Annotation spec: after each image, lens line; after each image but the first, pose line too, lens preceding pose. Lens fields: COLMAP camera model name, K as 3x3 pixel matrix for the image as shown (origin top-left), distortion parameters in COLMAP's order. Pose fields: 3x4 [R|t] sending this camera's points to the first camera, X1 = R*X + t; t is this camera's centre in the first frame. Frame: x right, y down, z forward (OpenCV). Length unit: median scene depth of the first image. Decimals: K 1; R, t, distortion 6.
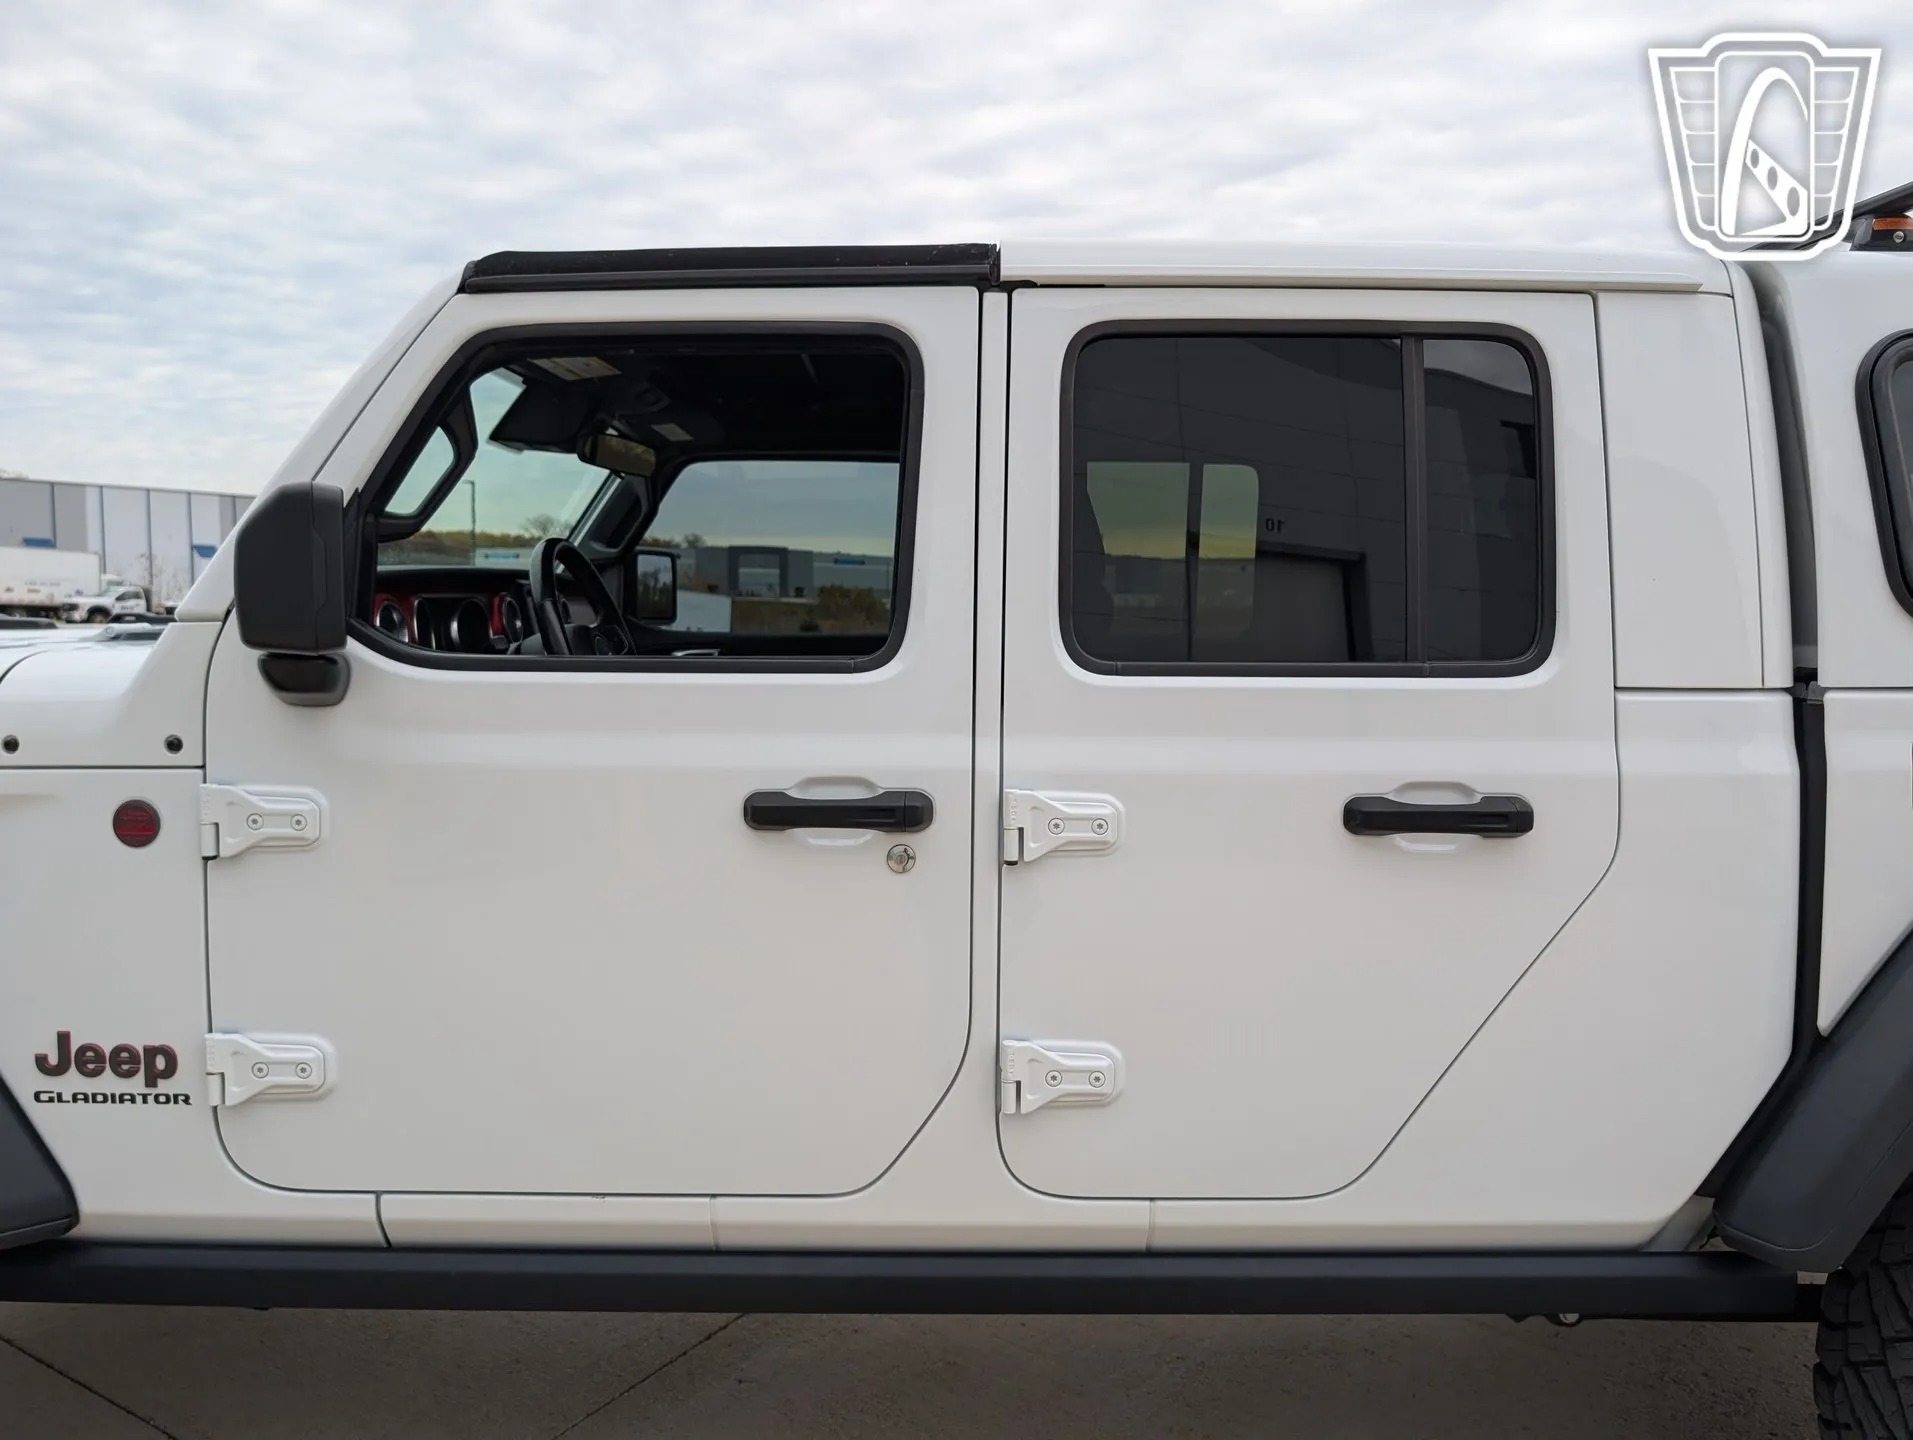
lens RADIAL K [[1387.6, 0, 989.2], [0, 1387.6, 723.0], [0, 0, 1]] dist [0.000561, -0.005075]
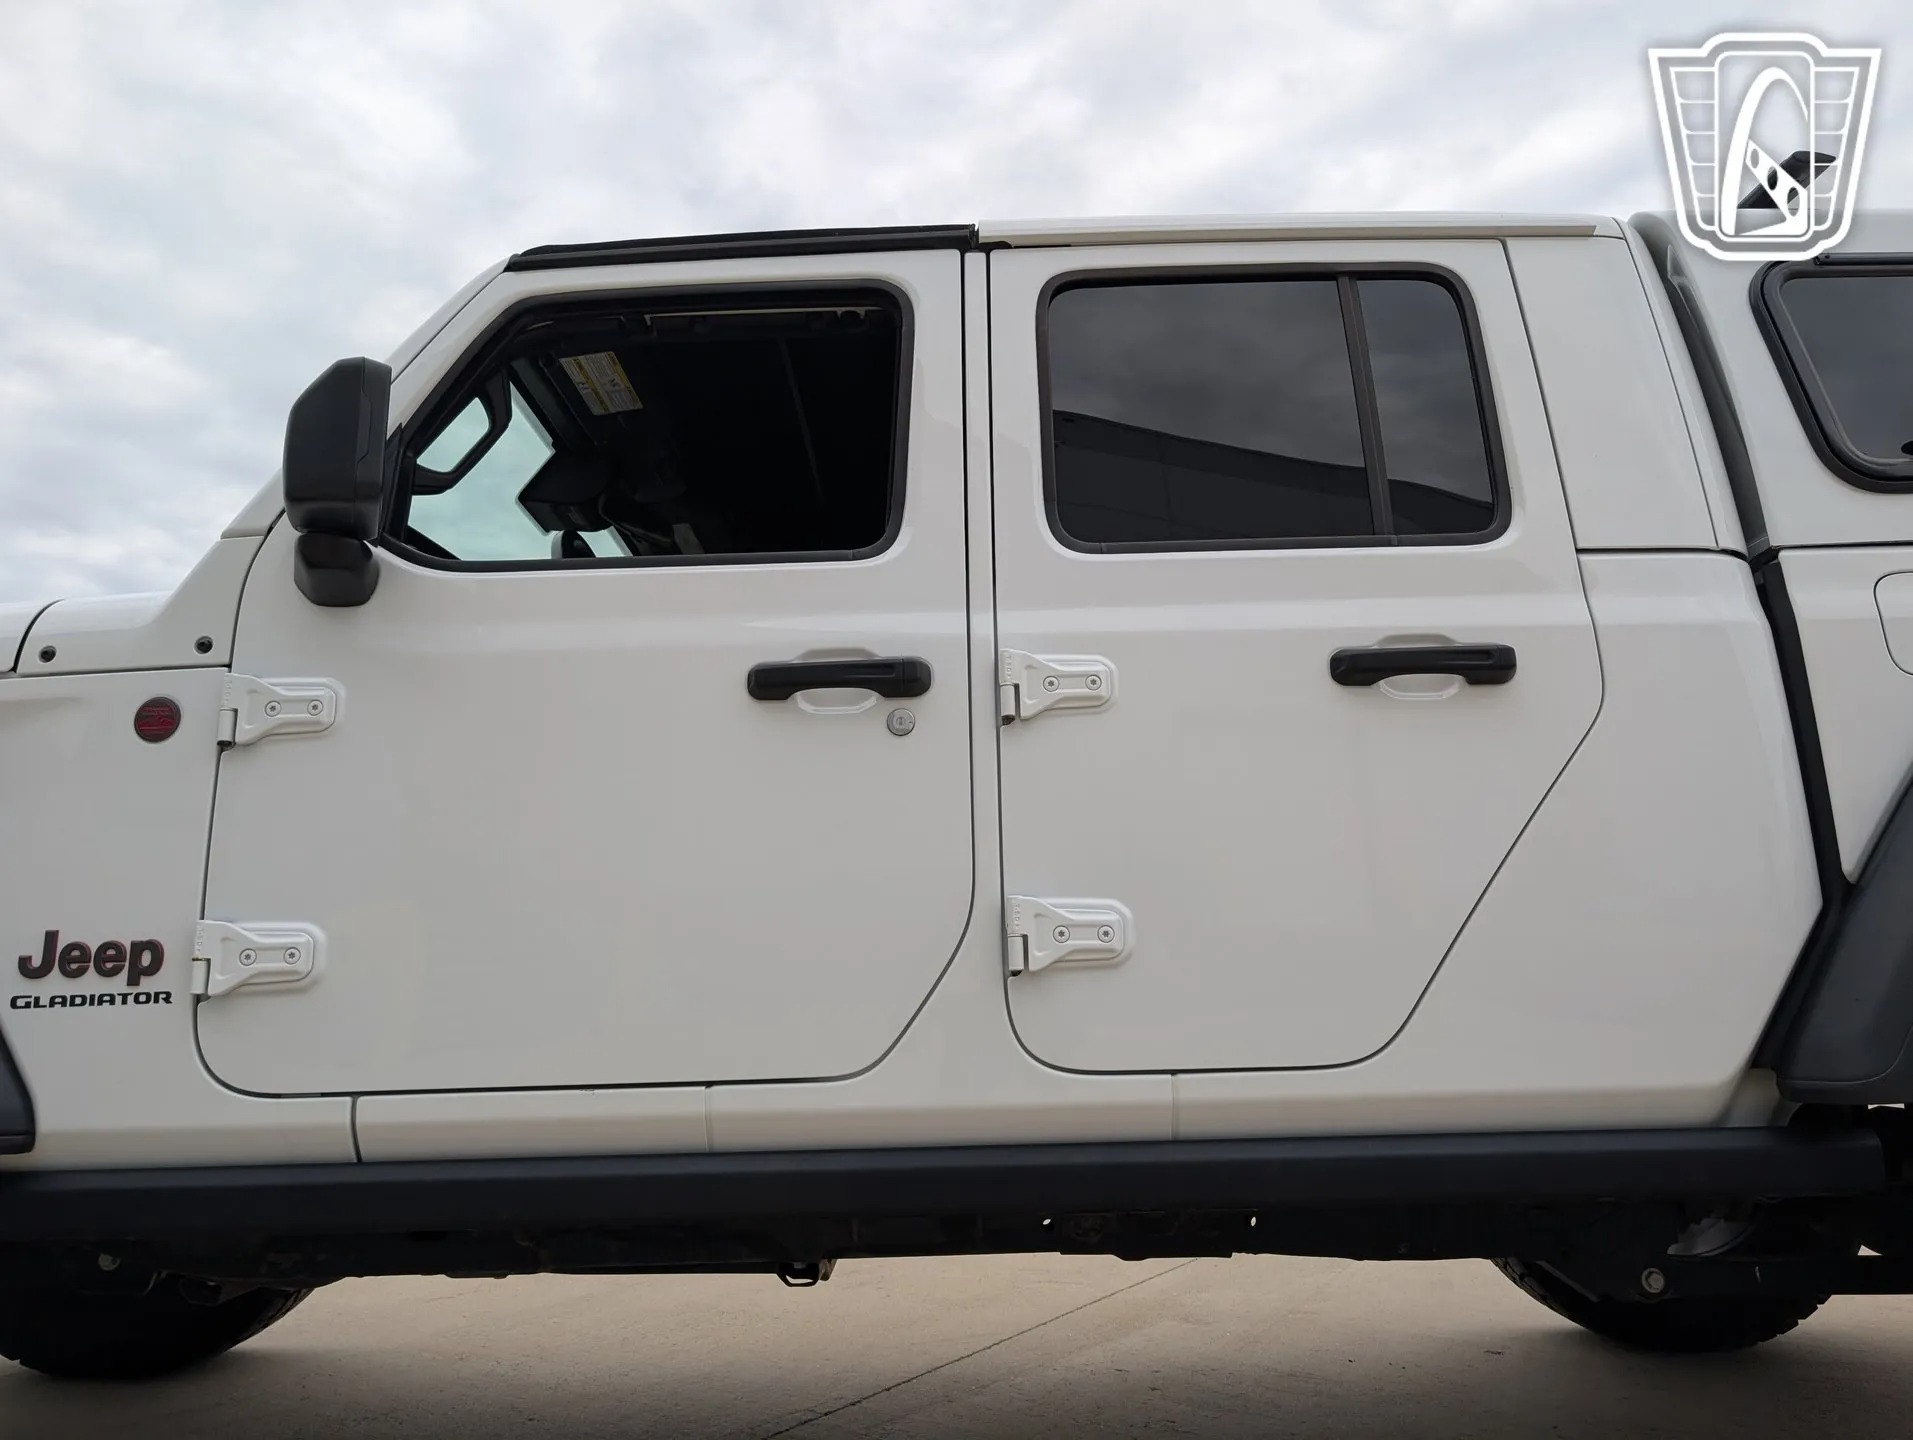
lens RADIAL K [[1374.5, 0, 972.8], [0, 1374.5, 705.1], [0, 0, 1]] dist [0.007601, -0.009625]
pose [[0.999331, -0.036015, -0.006362, -0.003435], [0.032527, 0.954769, -0.295565, 0.378978], [0.016719, 0.295160, 0.955301, 0.031055]]
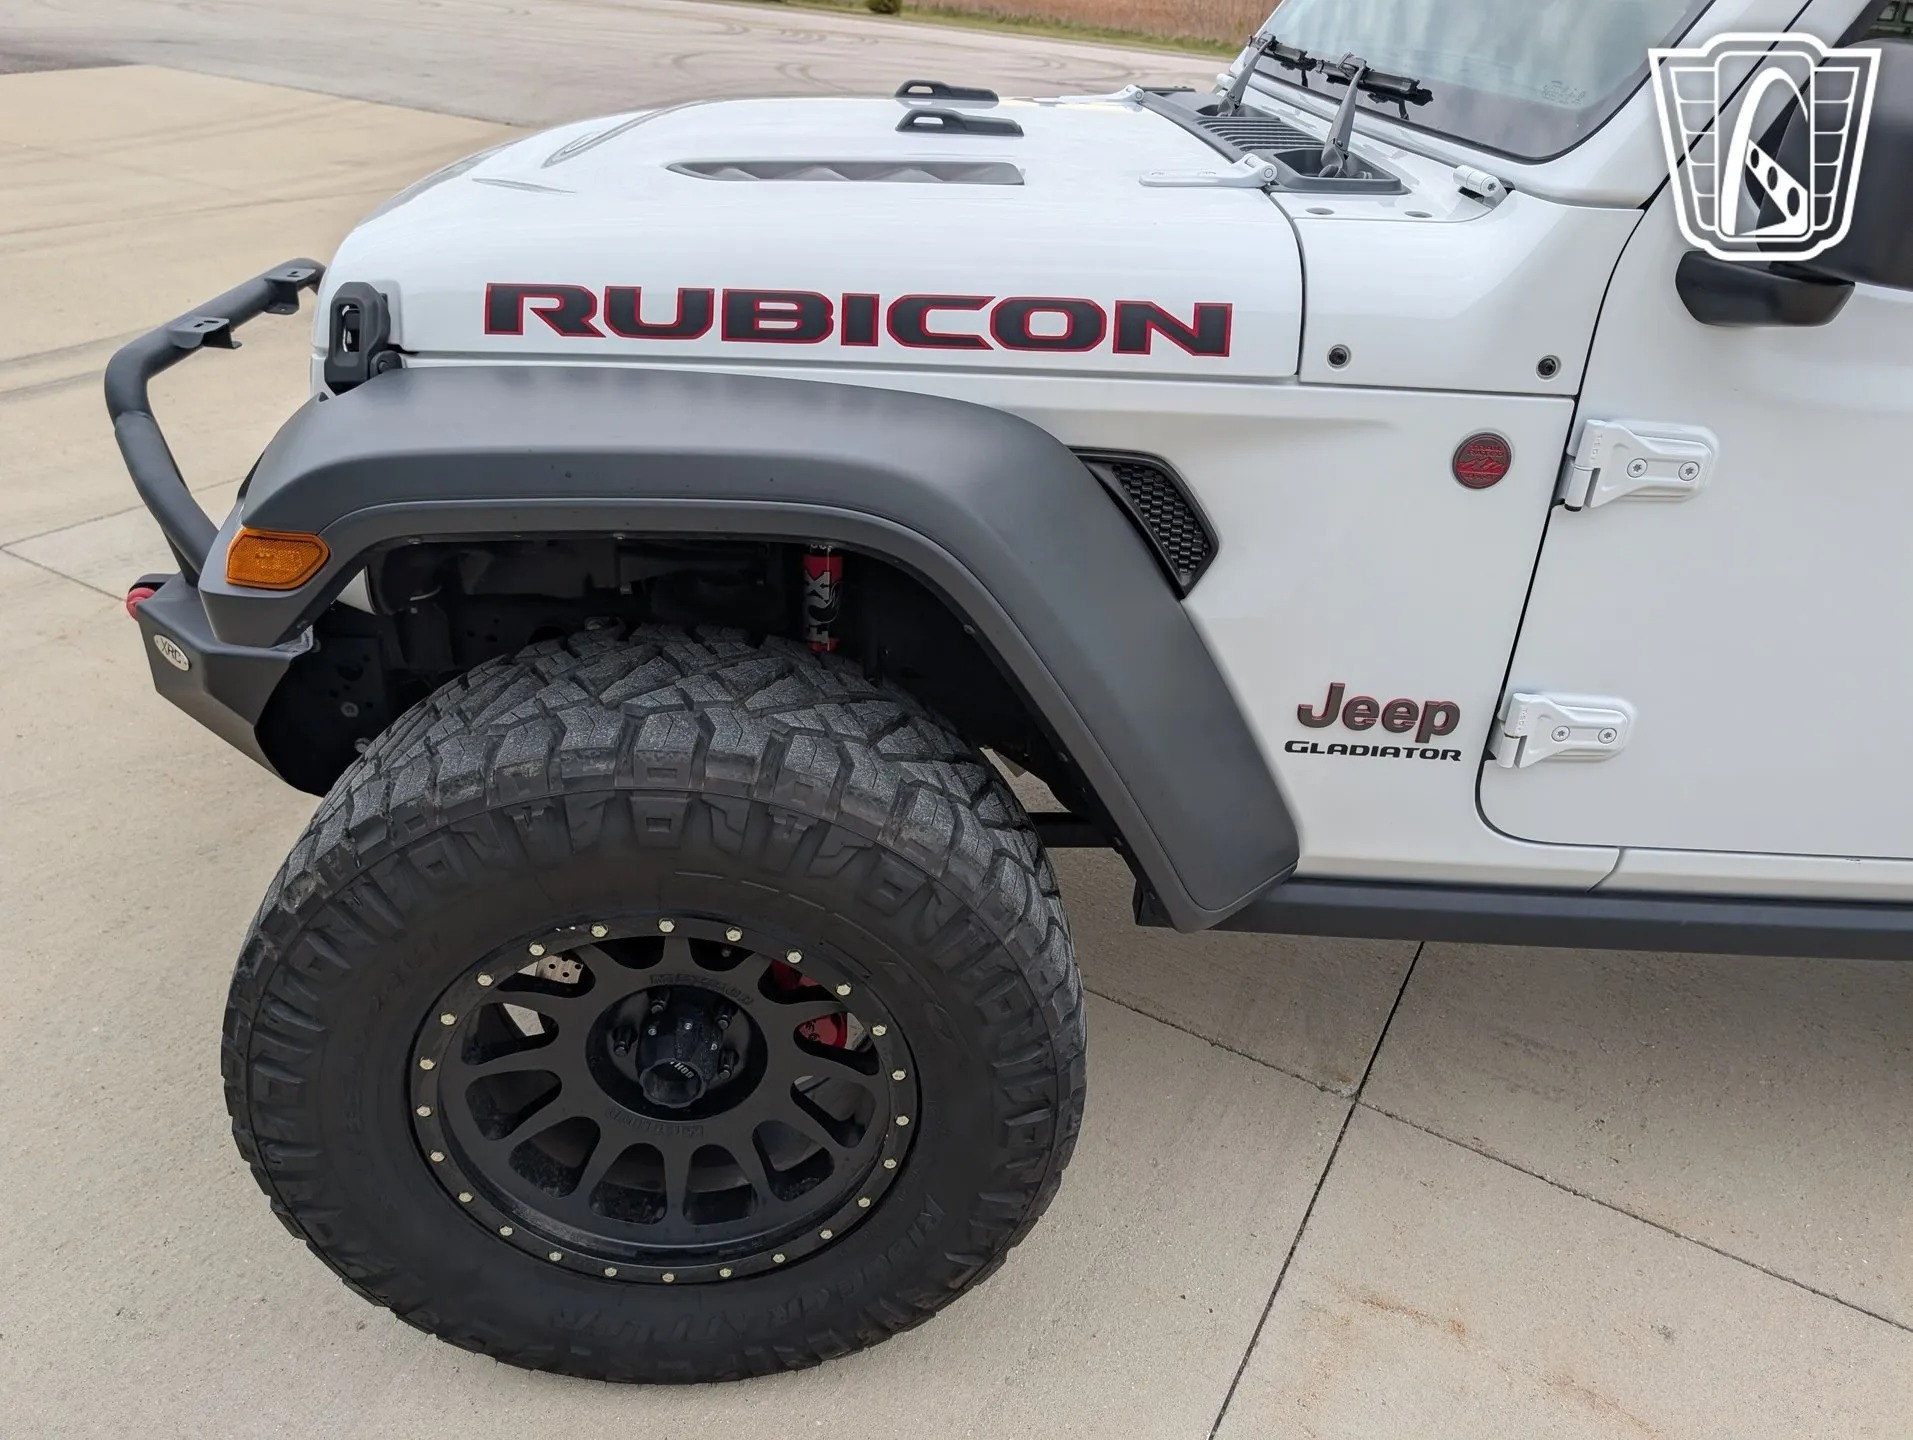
lens RADIAL K [[1374.5, 0, 972.8], [0, 1374.5, 705.1], [0, 0, 1]] dist [0.007601, -0.009625]
pose [[0.998318, 0.034698, 0.046447, -0.942099], [-0.050494, 0.914036, 0.402477, -0.109515], [-0.028490, -0.404145, 0.914251, 0.189987]]
